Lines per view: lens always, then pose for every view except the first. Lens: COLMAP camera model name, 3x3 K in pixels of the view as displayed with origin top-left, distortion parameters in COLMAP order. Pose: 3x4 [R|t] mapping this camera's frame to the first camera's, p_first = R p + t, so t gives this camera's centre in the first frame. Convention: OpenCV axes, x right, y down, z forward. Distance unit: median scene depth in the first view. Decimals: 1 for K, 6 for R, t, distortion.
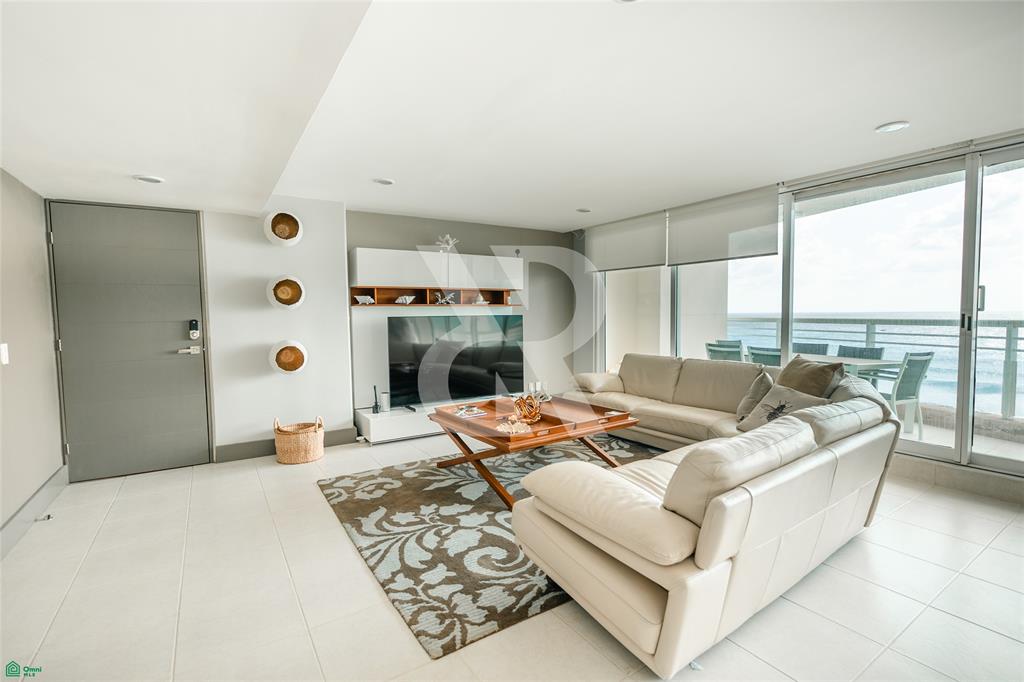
lens RADIAL K [[471.0, 0, 514.3], [0, 471.0, 342.4], [0, 0, 1]] dist [-0.003613, -0.000198]
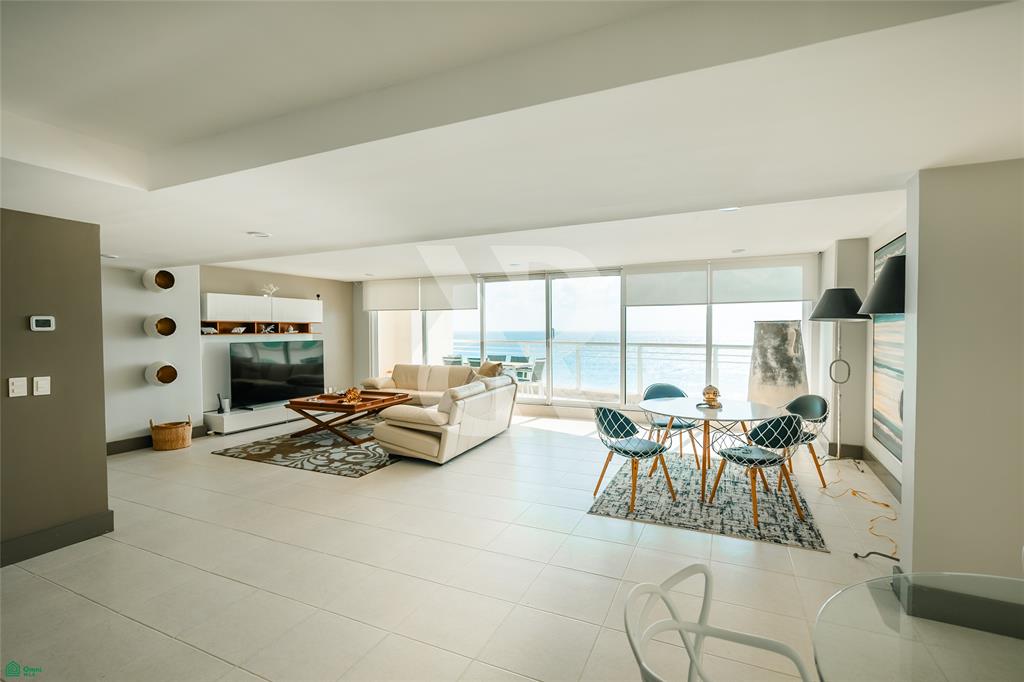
lens RADIAL K [[471.0, 0, 508.3], [0, 471.0, 339.2], [0, 0, 1]] dist [-0.003613, -0.000198]
pose [[0.854320, -0.005862, 0.519715, -0.337913], [0.028774, 0.998936, -0.036032, 0.009311], [-0.518951, 0.045738, 0.853579, -0.712524]]
